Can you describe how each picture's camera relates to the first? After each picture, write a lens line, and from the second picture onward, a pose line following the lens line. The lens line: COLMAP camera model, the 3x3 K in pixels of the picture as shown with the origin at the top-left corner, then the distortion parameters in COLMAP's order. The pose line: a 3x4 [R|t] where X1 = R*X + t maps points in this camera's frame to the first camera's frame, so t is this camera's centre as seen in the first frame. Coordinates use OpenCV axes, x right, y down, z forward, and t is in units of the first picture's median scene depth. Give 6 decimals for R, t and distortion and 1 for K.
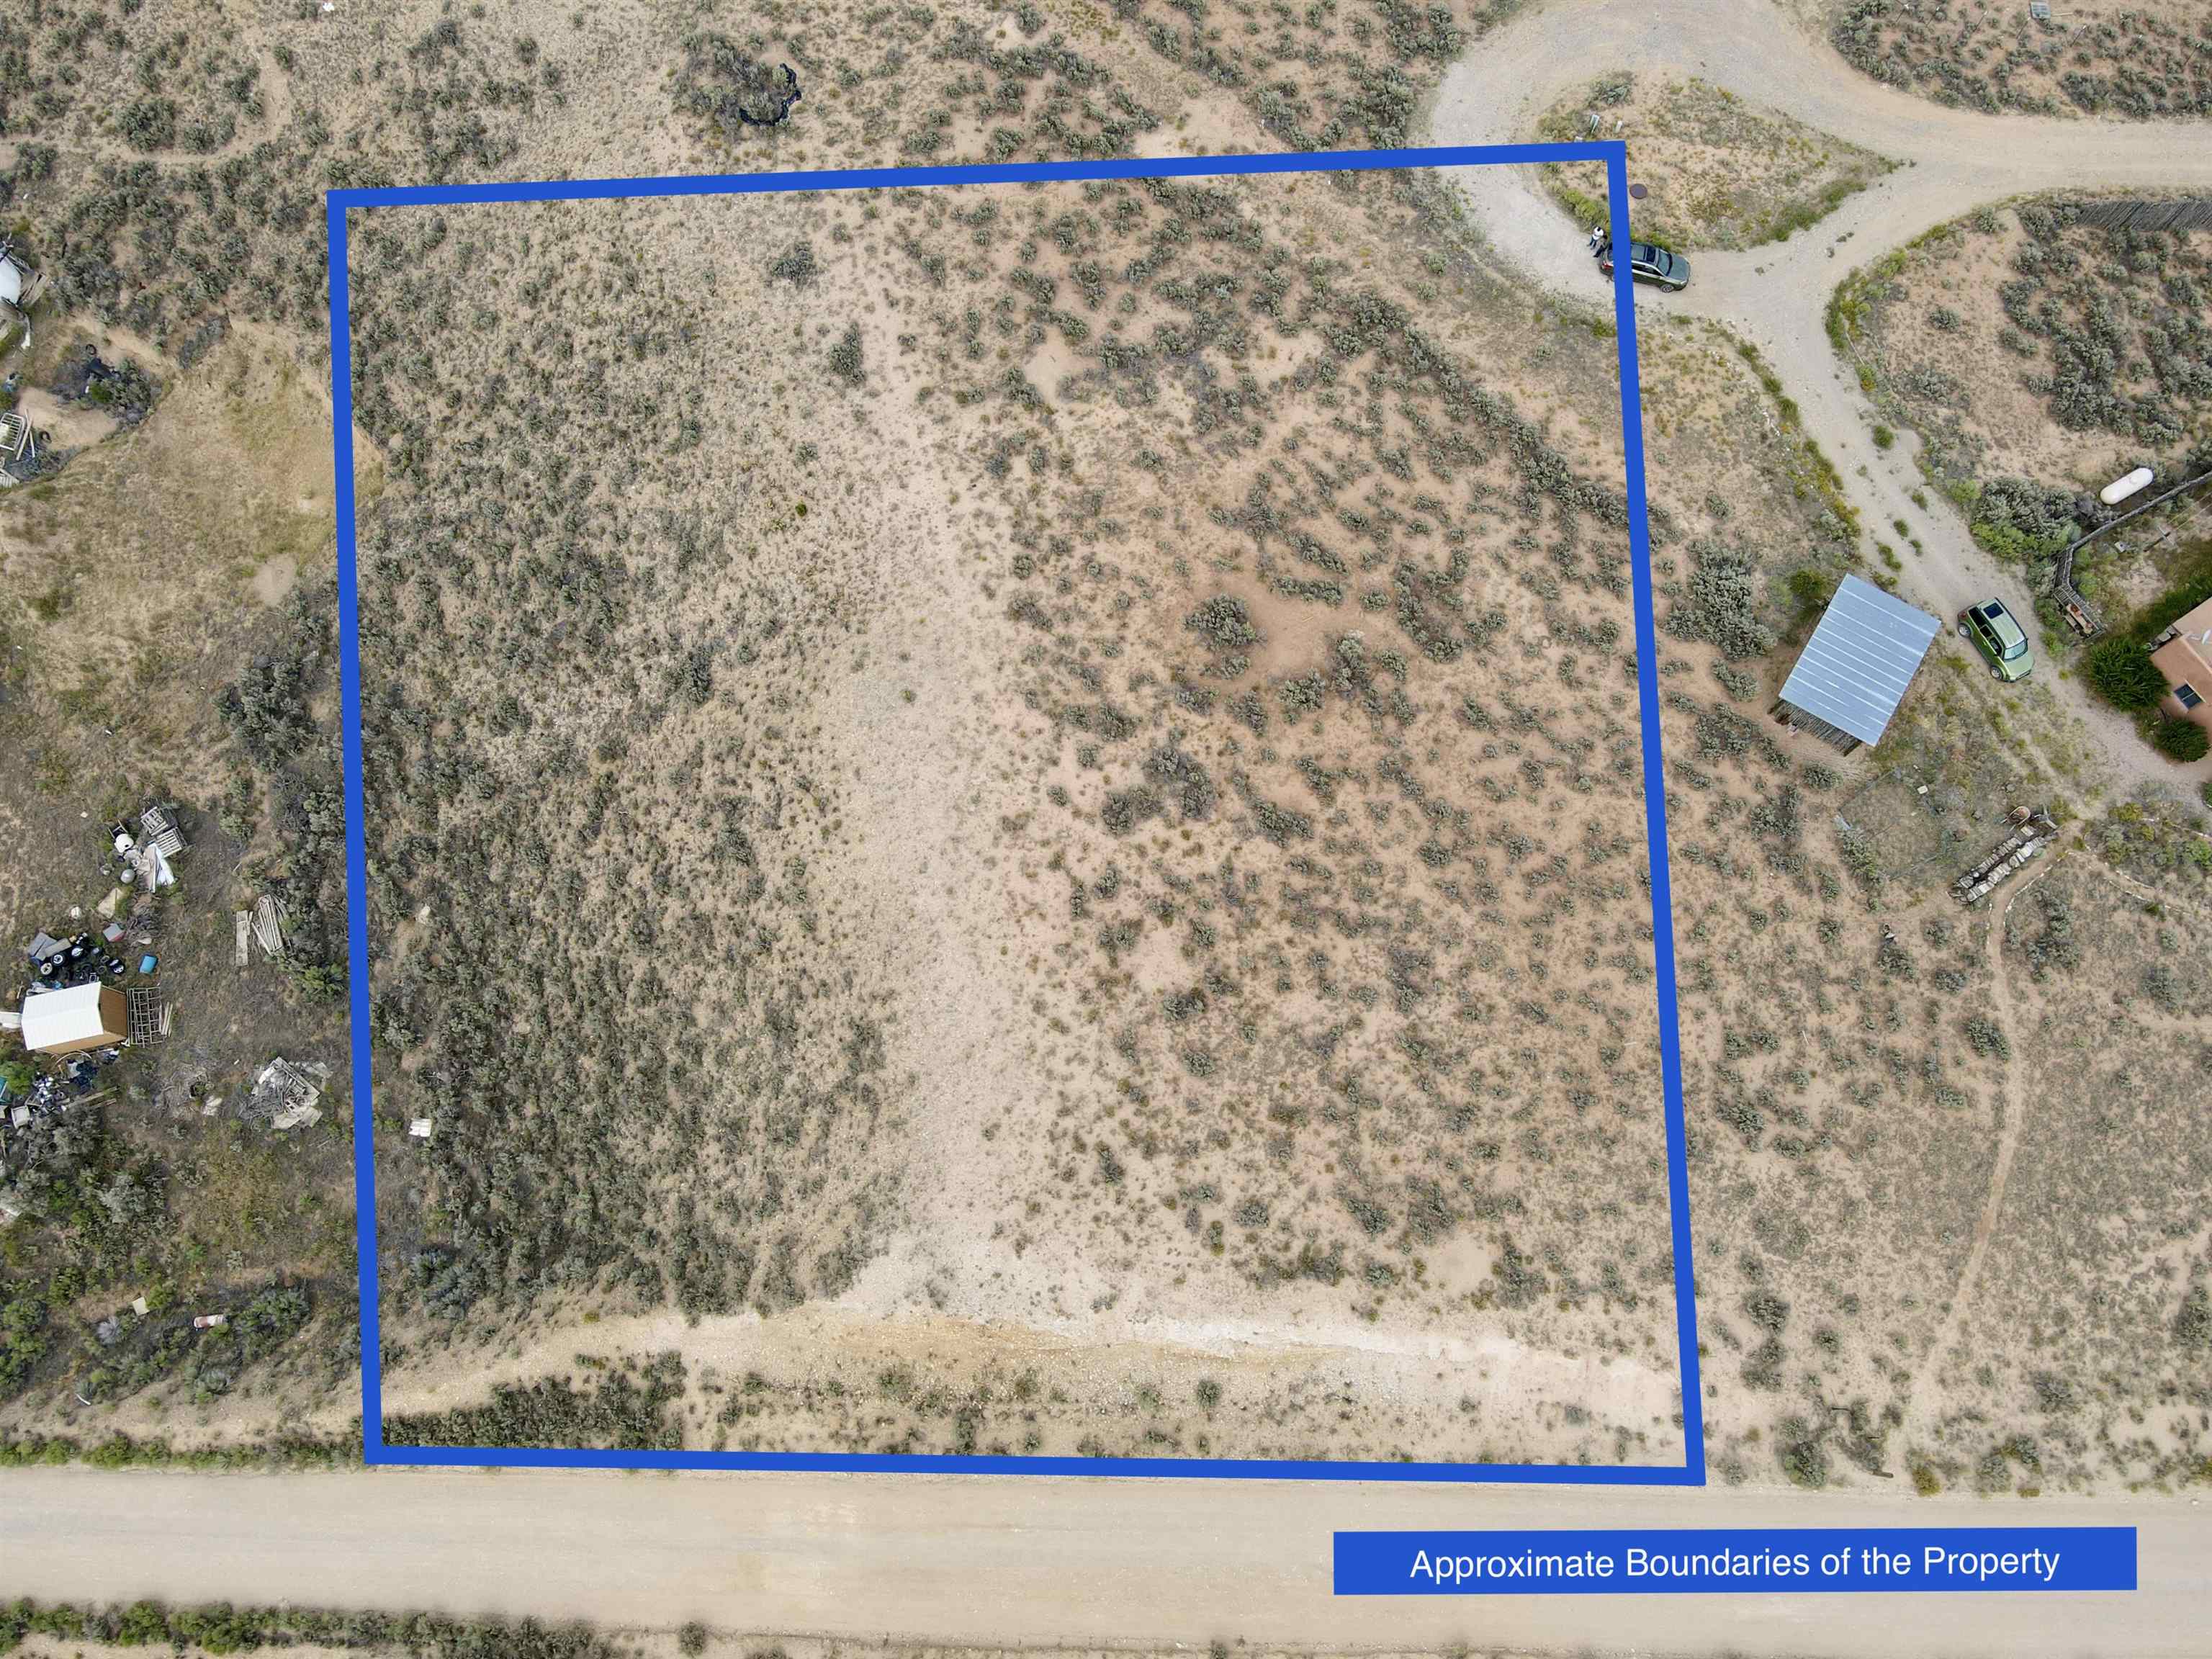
lens RADIAL K [[1622.0, 0, 1114.3], [0, 1622.0, 790.6], [0, 0, 1]] dist [0.000790, 0.016537]
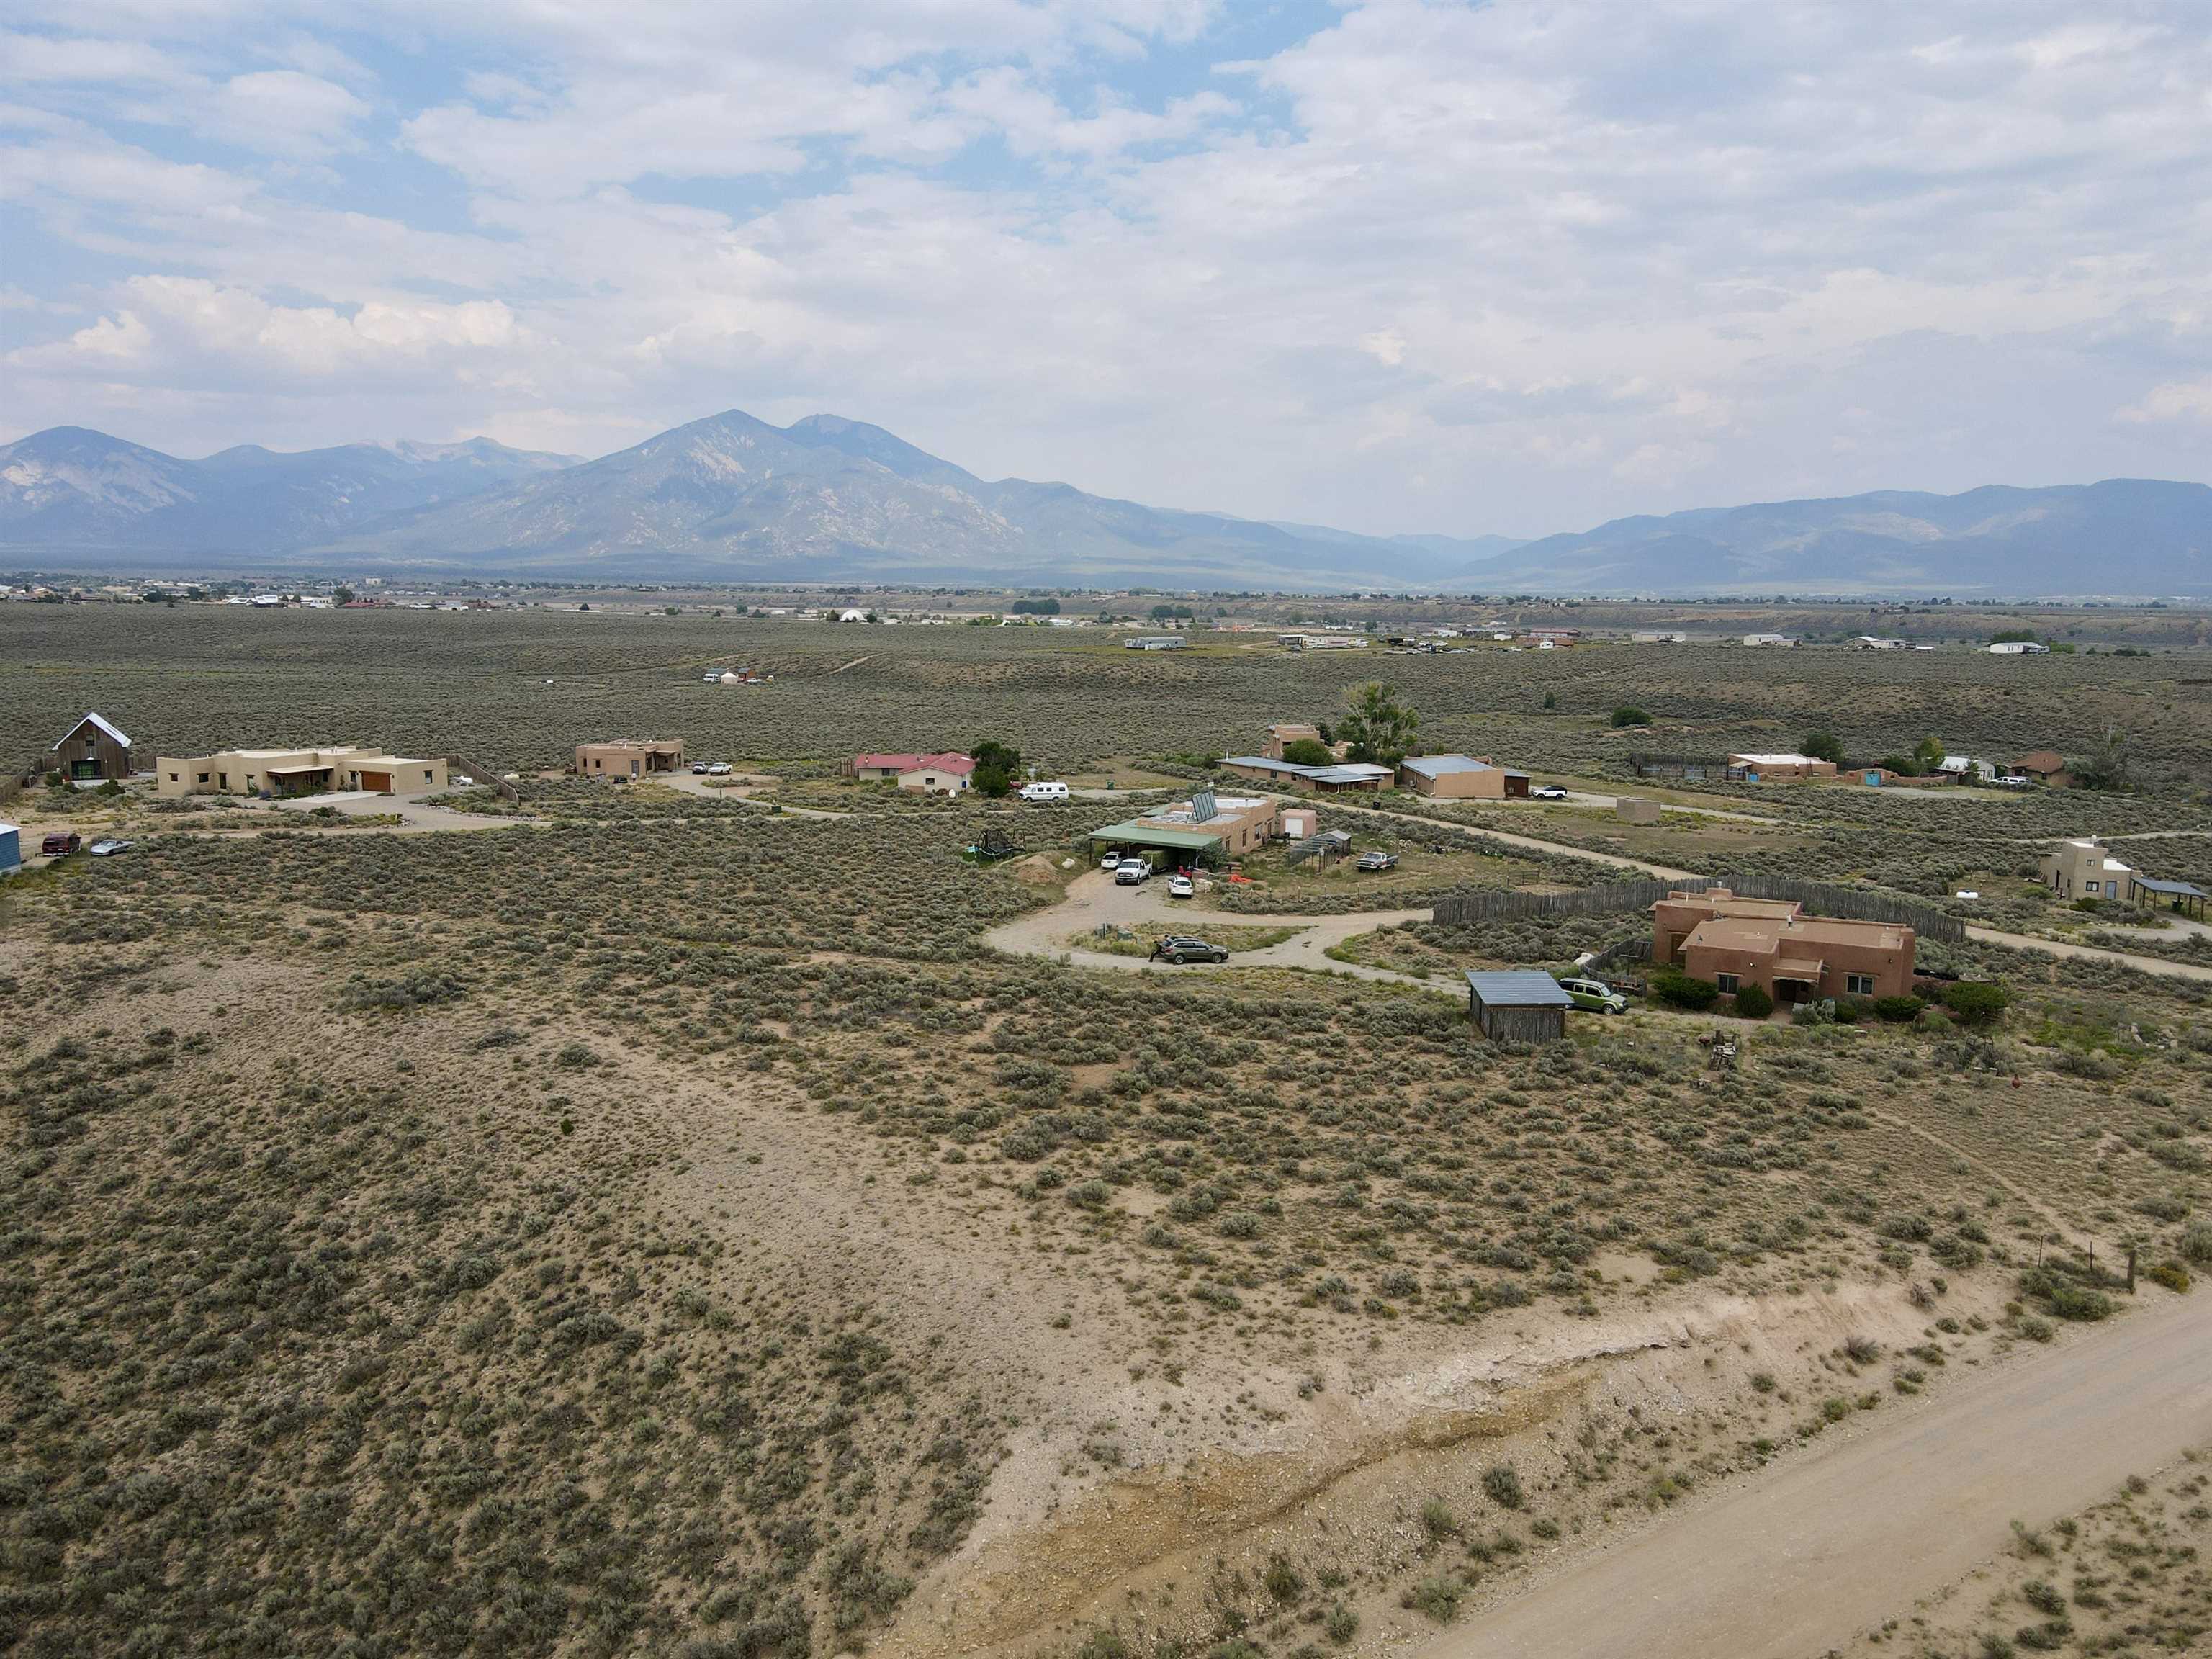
lens RADIAL K [[1622.0, 0, 1087.3], [0, 1622.0, 827.3], [0, 0, 1]] dist [0.000790, 0.016537]
pose [[0.879460, -0.068770, 0.470979, -0.383037], [0.452293, 0.428967, -0.781932, 0.666447], [-0.148261, 0.900698, 0.408364, 0.445453]]
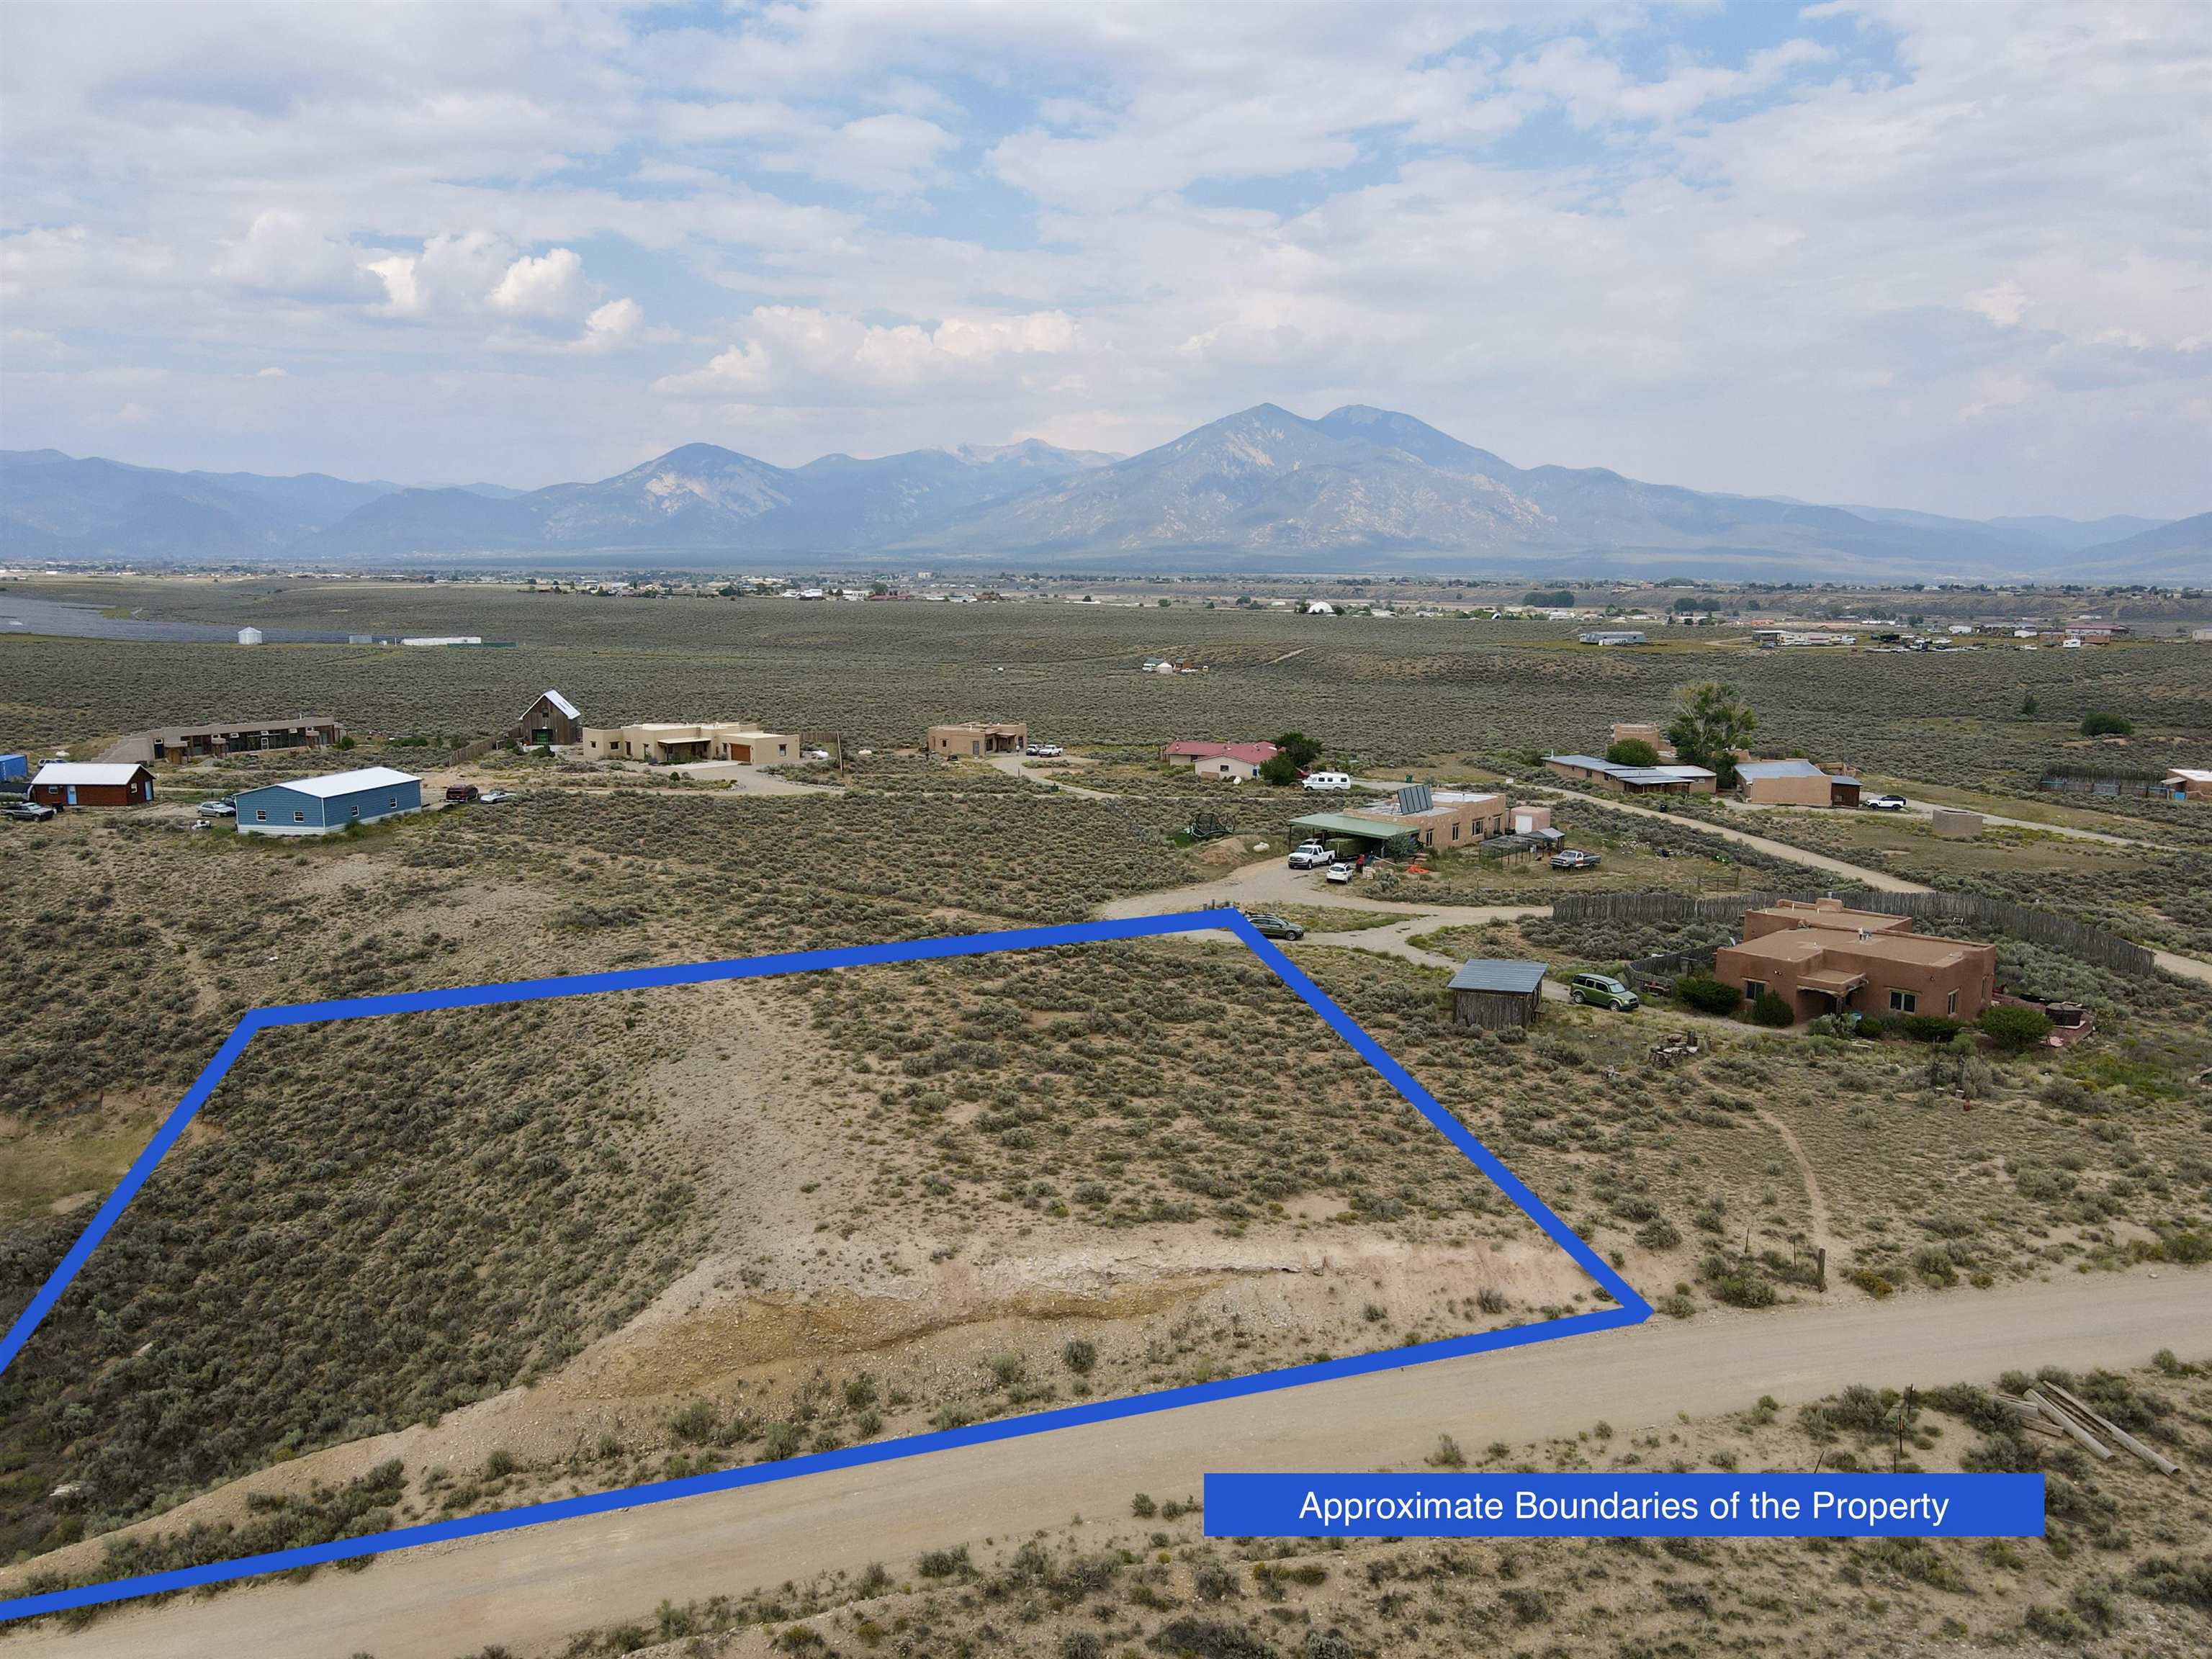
lens RADIAL K [[1622.0, 0, 1090.2], [0, 1622.0, 815.7], [0, 0, 1]] dist [0.000790, 0.016537]
pose [[0.984217, -0.028509, 0.174654, -0.069527], [0.169208, 0.440602, -0.881611, 0.917349], [-0.051819, 0.897250, 0.438472, 0.353063]]
